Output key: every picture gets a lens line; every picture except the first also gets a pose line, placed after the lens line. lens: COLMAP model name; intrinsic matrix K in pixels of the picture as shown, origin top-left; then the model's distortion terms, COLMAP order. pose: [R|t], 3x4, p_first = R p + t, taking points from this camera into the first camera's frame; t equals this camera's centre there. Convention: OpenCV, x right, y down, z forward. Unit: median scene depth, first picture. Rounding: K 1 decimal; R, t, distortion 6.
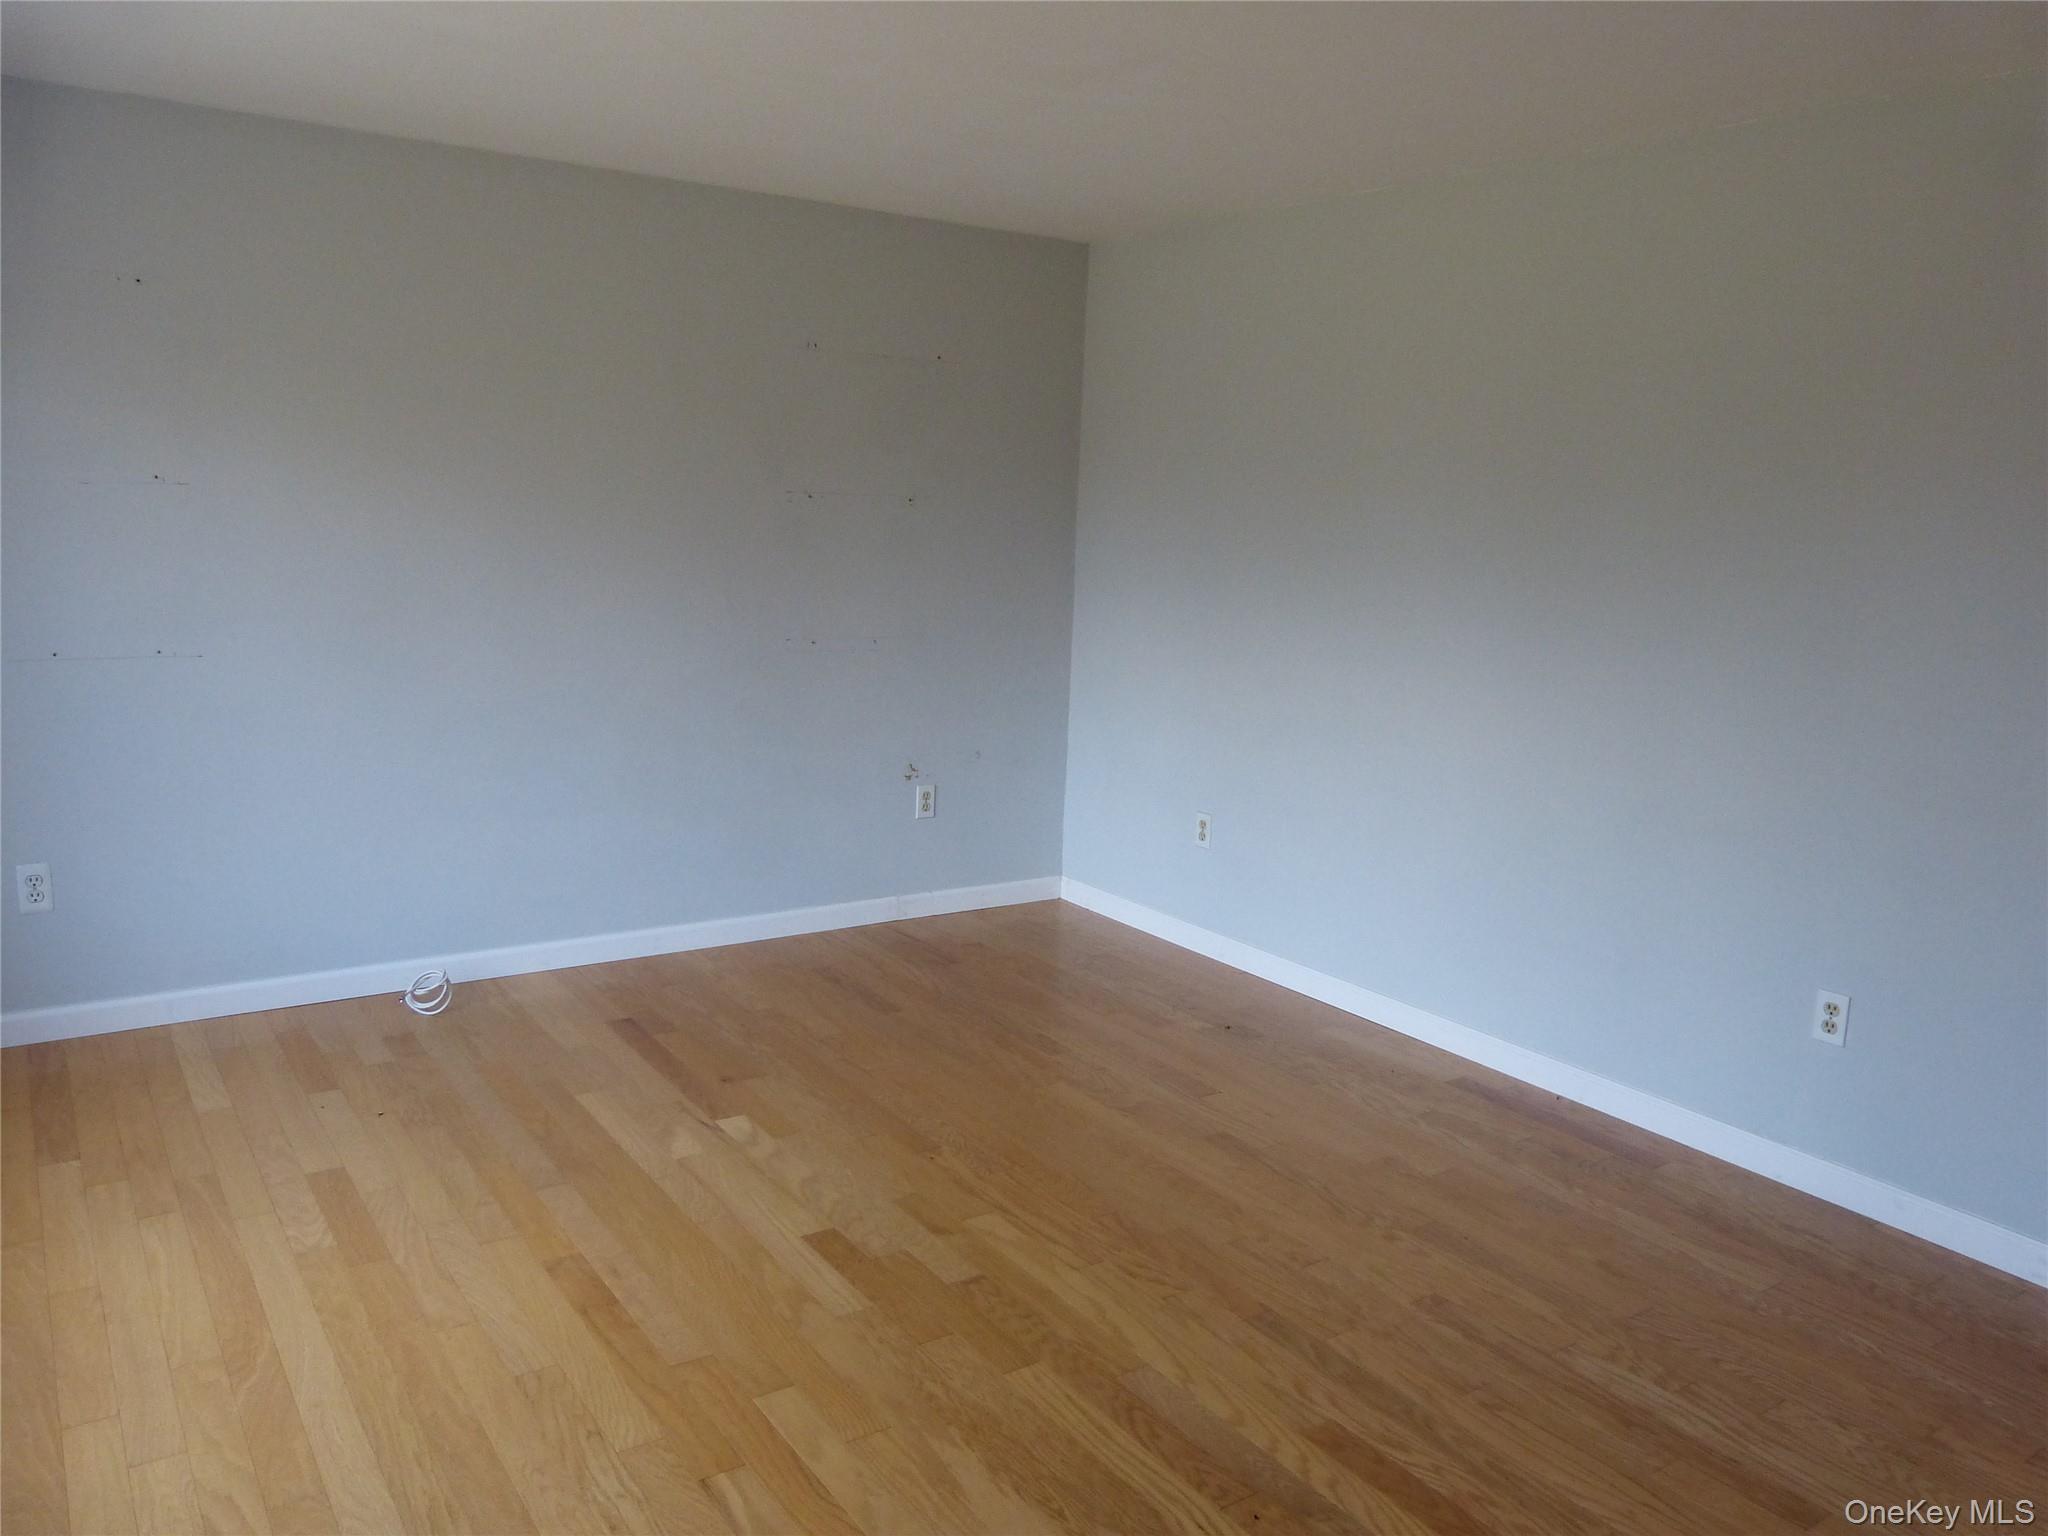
lens RADIAL K [[1514.1, 0, 1036.4], [0, 1514.1, 769.9], [0, 0, 1]] dist [-0.039524, -0.001966]
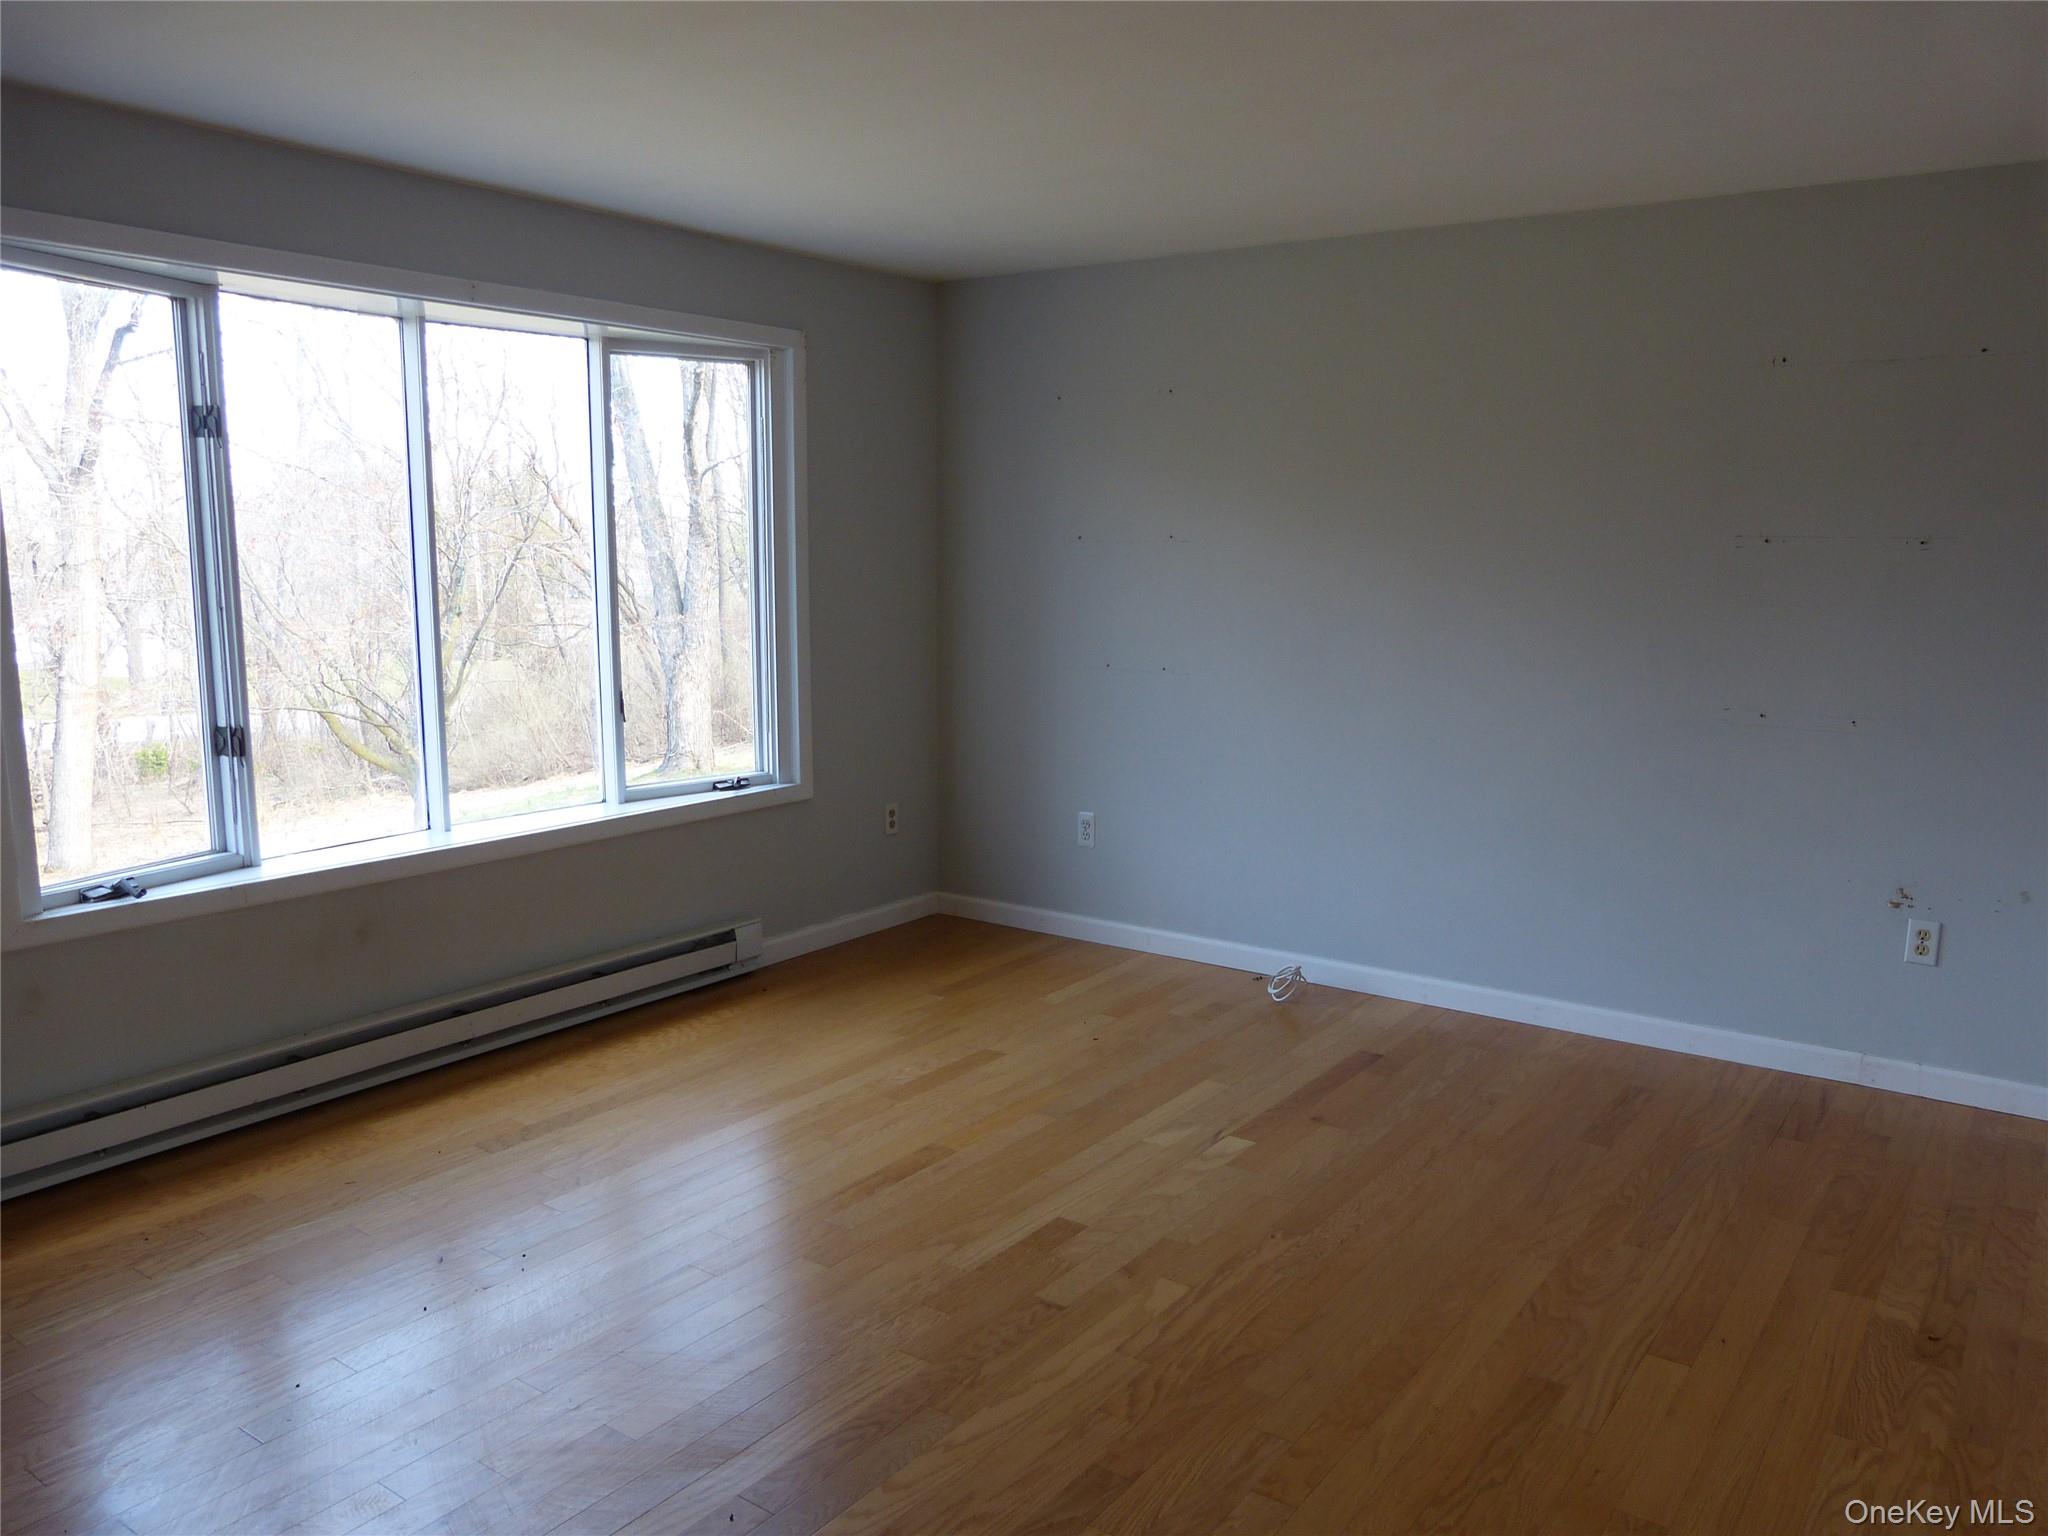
lens RADIAL K [[1514.1, 0, 1036.4], [0, 1514.1, 769.9], [0, 0, 1]] dist [-0.039524, -0.001966]
pose [[0.338085, 0.109549, -0.934718, 0.635515], [-0.156941, 0.985857, 0.058778, -0.052366], [0.927938, 0.126824, 0.350496, 0.441812]]
